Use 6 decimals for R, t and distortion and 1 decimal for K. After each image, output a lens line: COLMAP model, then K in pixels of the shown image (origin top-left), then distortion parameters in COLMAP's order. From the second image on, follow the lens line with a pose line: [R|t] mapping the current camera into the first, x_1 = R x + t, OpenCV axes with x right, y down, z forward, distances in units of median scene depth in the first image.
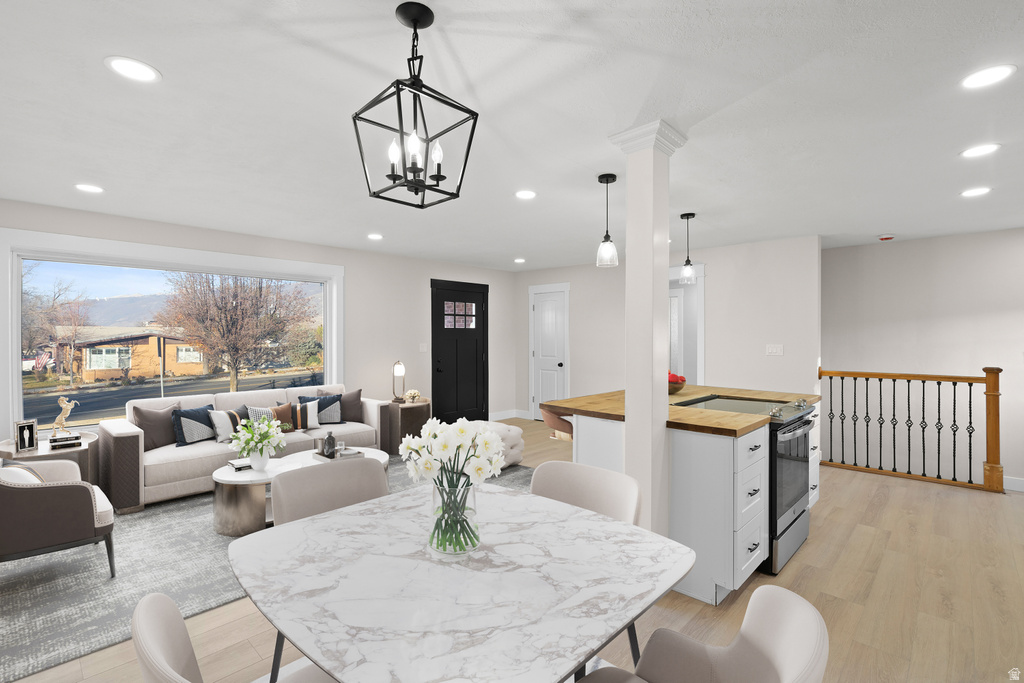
lens RADIAL K [[472.4, 0, 508.4], [0, 472.4, 333.5], [0, 0, 1]] dist [-0.002189, 0.001210]
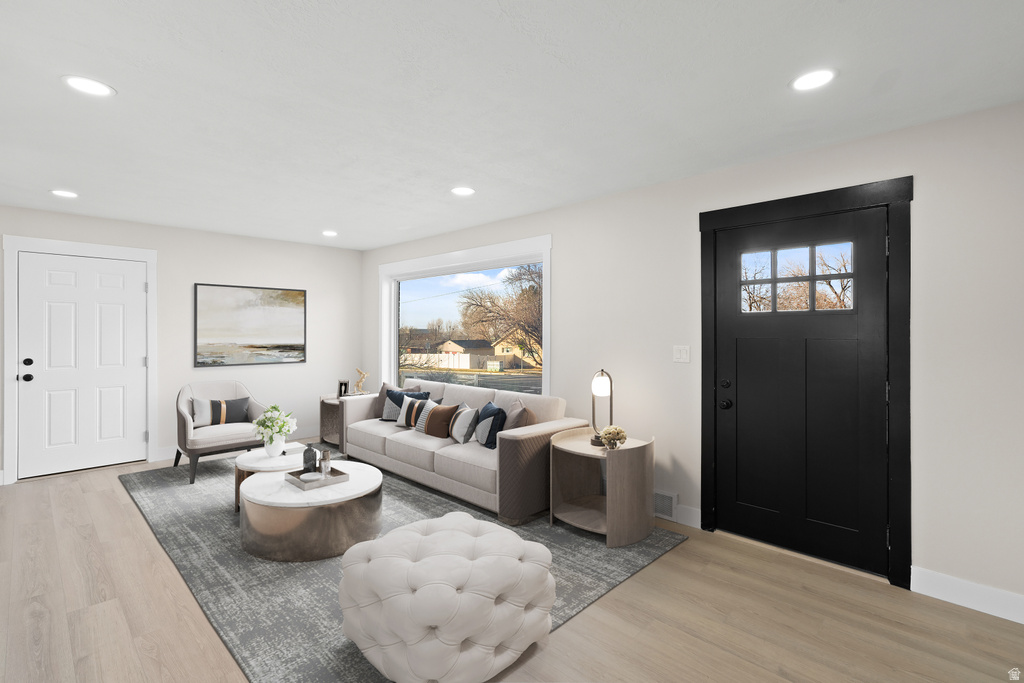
lens RADIAL K [[472.4, 0, 531.2], [0, 472.4, 338.2], [0, 0, 1]] dist [-0.002189, 0.001210]
pose [[-0.014541, 0.016487, -0.999758, 0.474268], [0.007059, 0.999841, 0.016385, 0.005694], [0.999869, -0.006819, -0.014655, 1.192926]]
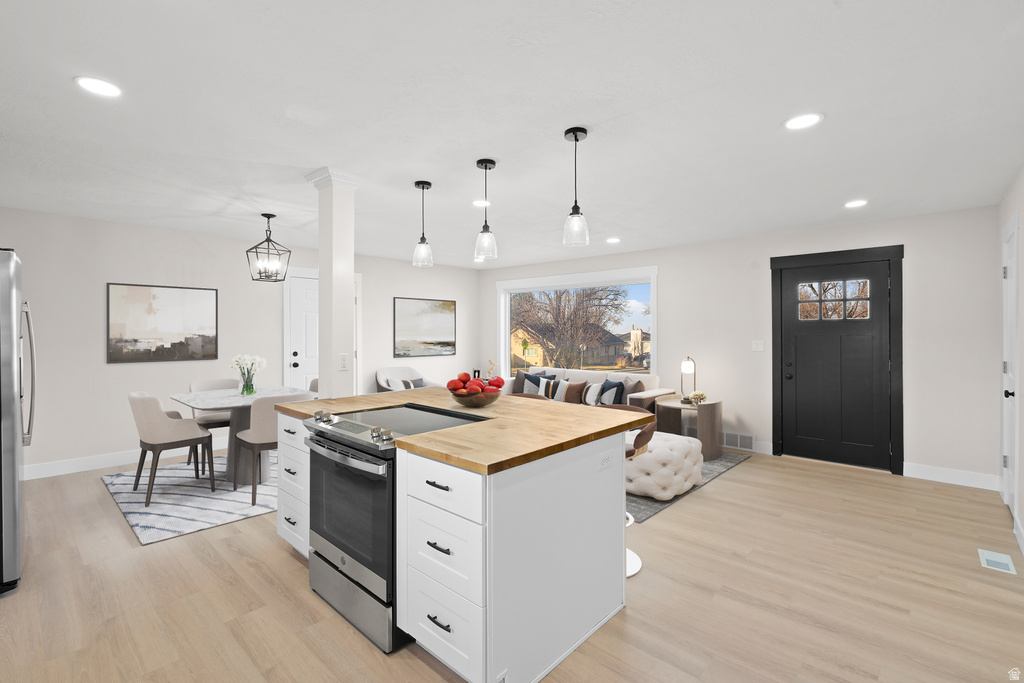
lens RADIAL K [[472.4, 0, 521.3], [0, 472.4, 335.5], [0, 0, 1]] dist [-0.002189, 0.001210]
pose [[0.024433, 0.012832, -0.999619, 0.877796], [0.009600, 0.999869, 0.013070, -0.001109], [0.999655, -0.009915, 0.024307, 0.811796]]
